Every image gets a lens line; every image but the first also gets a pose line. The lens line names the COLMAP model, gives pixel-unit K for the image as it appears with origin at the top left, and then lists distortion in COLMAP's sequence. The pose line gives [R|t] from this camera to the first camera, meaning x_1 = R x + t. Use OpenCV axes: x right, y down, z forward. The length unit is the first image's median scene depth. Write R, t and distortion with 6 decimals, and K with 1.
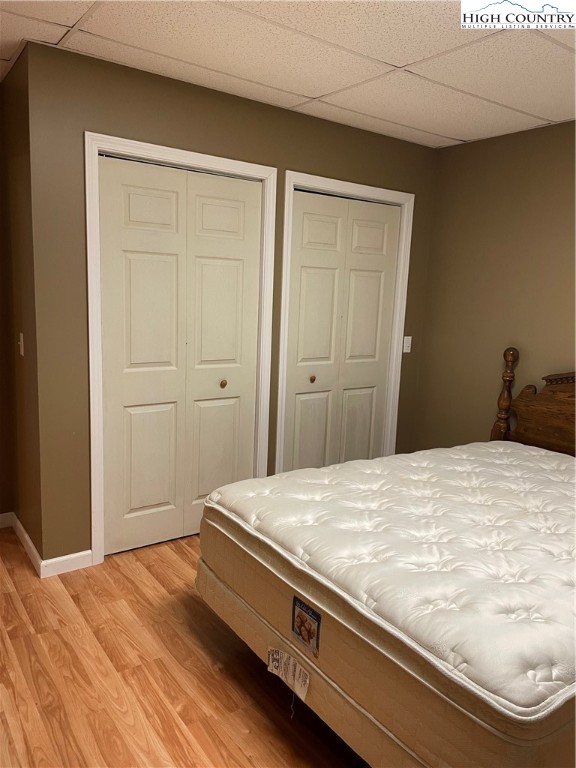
lens RADIAL K [[584.7, 0, 286.8], [0, 584.7, 384.7], [0, 0, 1]] dist [0.072842, -0.101068]
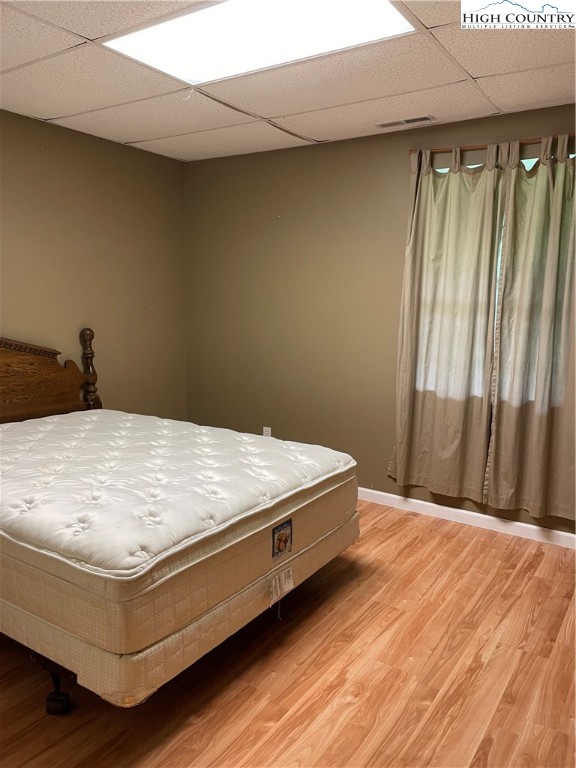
lens RADIAL K [[584.7, 0, 286.0], [0, 584.7, 384.2], [0, 0, 1]] dist [0.072842, -0.101068]
pose [[-0.371786, -0.169968, 0.912626, -0.996905], [0.121650, 0.965698, 0.229410, -0.206645], [-0.920313, 0.196312, -0.338356, 1.222618]]
